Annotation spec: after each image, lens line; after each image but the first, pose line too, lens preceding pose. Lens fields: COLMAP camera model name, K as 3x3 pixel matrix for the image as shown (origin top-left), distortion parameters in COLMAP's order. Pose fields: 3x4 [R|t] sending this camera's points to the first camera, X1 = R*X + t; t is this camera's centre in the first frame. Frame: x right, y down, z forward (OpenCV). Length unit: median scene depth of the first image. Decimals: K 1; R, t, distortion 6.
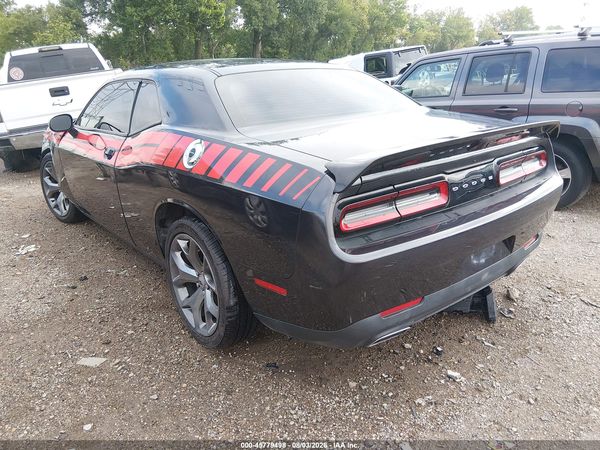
lens RADIAL K [[467.5, 0, 300.0], [0, 467.5, 225.0], [0, 0, 1]] dist [0.045515, -0.083928]
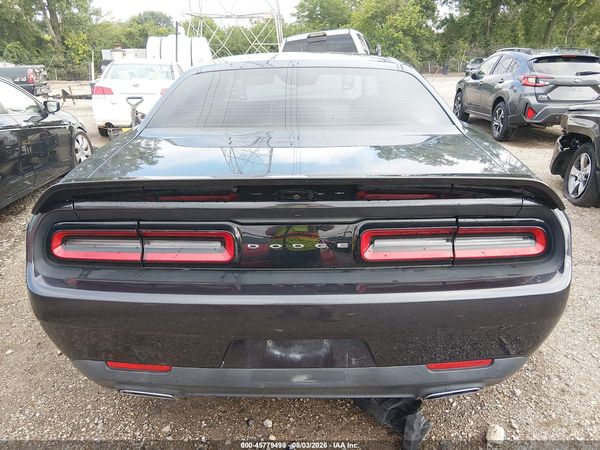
lens RADIAL K [[467.5, 0, 300.0], [0, 467.5, 225.0], [0, 0, 1]] dist [0.045515, -0.083928]
pose [[0.761077, 0.237720, -0.603532, 0.643475], [-0.216044, 0.970201, 0.109704, -0.161193], [0.611626, 0.046897, 0.789756, 0.364771]]
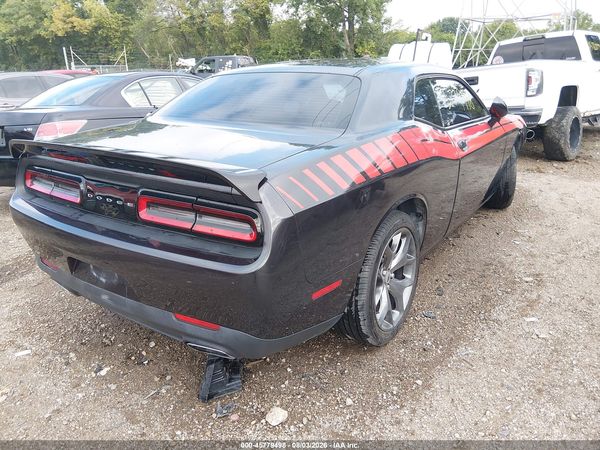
lens RADIAL K [[467.5, 0, 300.0], [0, 467.5, 225.0], [0, 0, 1]] dist [0.045515, -0.083928]
pose [[0.260937, 0.331138, -0.906785, 1.127800], [-0.297758, 0.921136, 0.250695, -0.331748], [0.918288, 0.204587, 0.338957, 0.859180]]
